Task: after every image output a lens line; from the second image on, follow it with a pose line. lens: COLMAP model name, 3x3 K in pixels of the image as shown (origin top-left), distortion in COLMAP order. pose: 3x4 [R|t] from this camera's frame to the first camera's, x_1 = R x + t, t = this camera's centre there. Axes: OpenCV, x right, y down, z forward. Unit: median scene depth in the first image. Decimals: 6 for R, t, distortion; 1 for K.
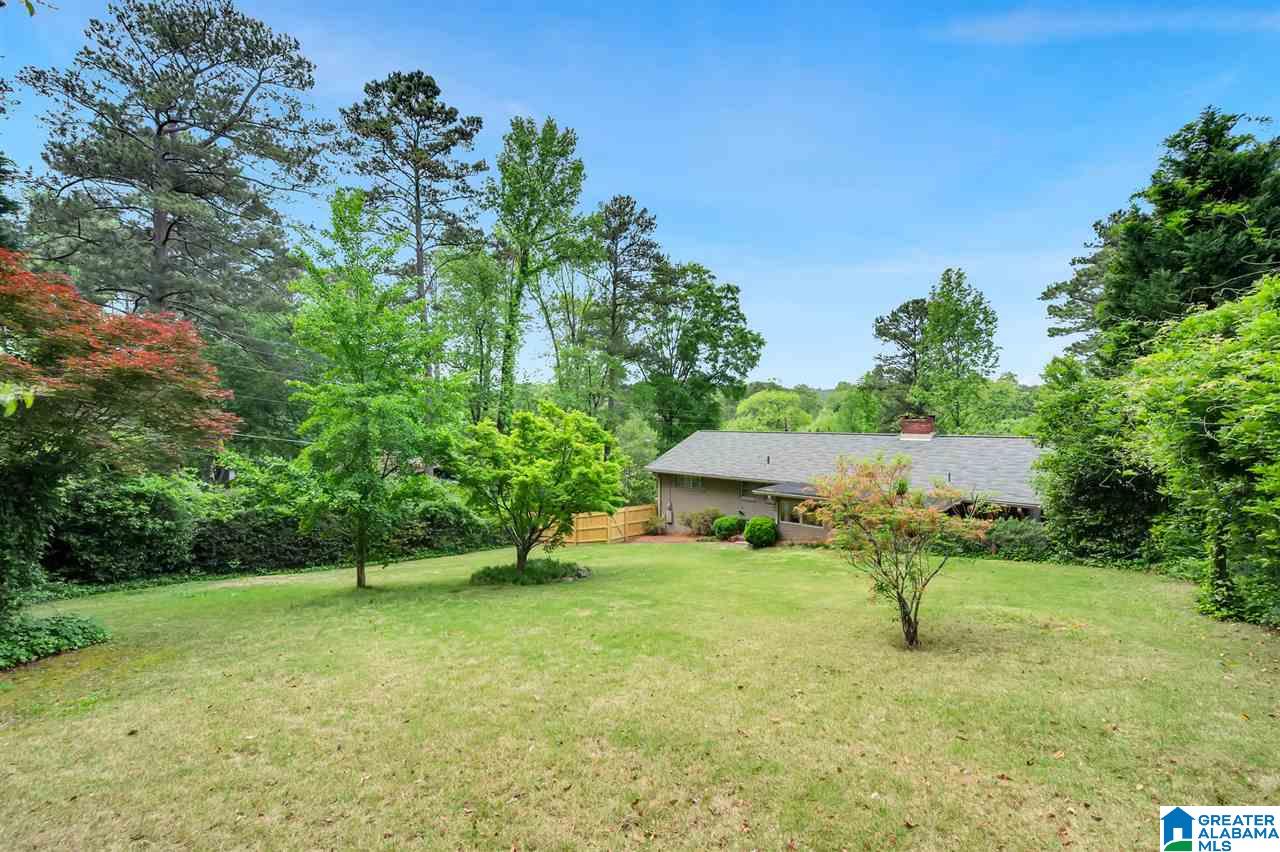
lens RADIAL K [[512.0, 0, 640.0], [0, 512.0, 427.1], [0, 0, 1]] dist [-0.000003, 0.000214]
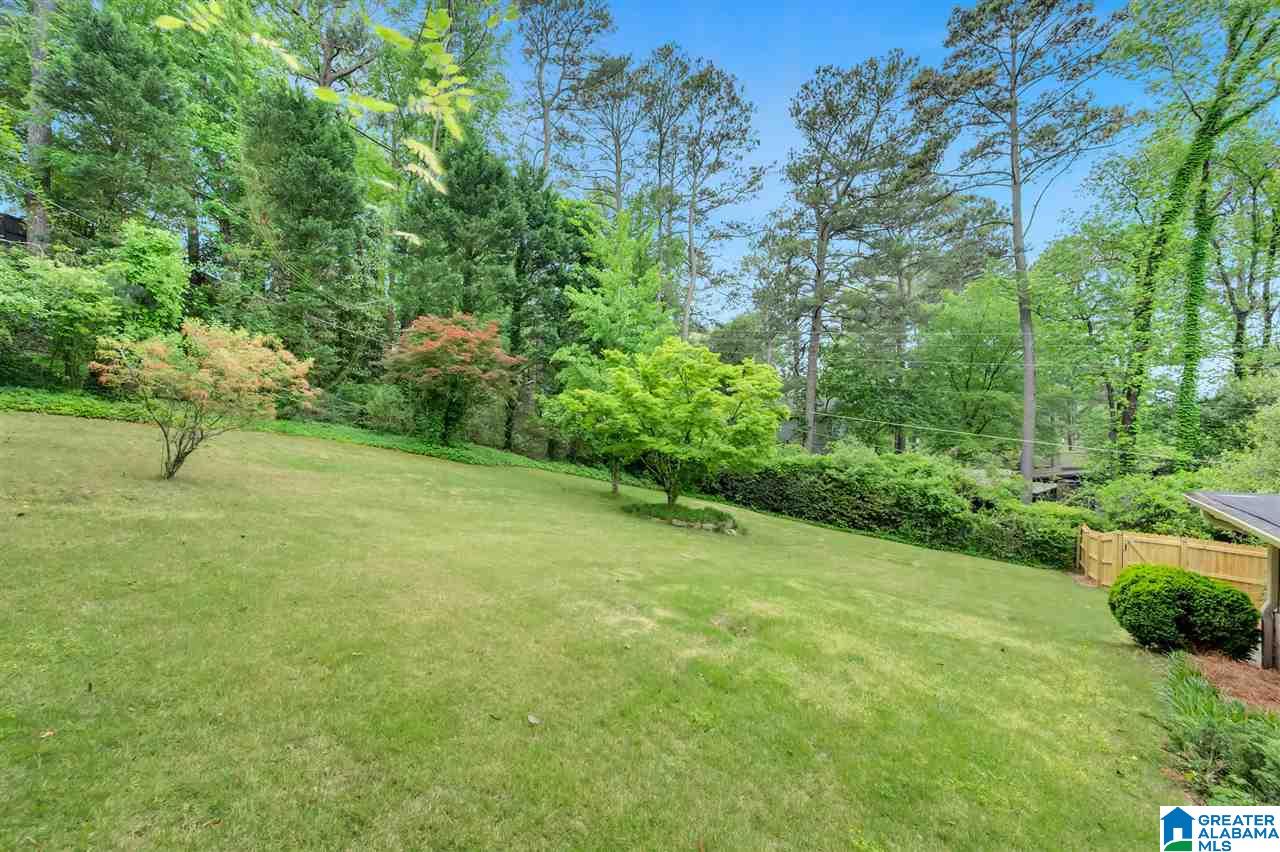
lens RADIAL K [[512.0, 0, 639.1], [0, 512.0, 425.8], [0, 0, 1]] dist [-0.000003, 0.000214]
pose [[0.103509, -0.000814, -0.994628, 0.317659], [-0.019578, 0.999804, -0.002856, 0.049823], [0.994436, 0.019768, 0.103473, 0.345659]]
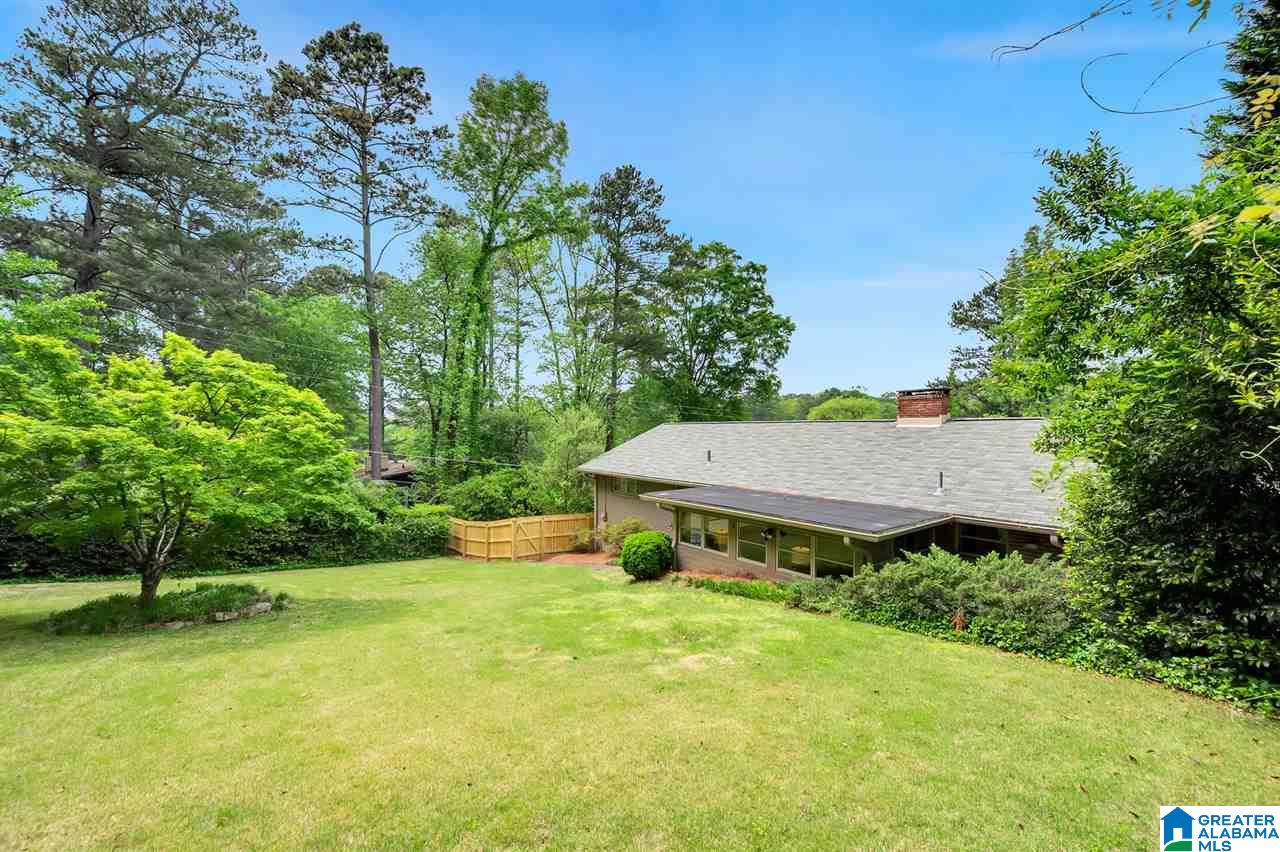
lens RADIAL K [[512.0, 0, 639.2], [0, 512.0, 425.5], [0, 0, 1]] dist [-0.000003, 0.000214]
pose [[0.986640, 0.003471, -0.162878, 0.196324], [-0.007665, 0.999655, -0.025131, 0.029459], [0.162735, 0.026043, 0.986326, 0.195963]]
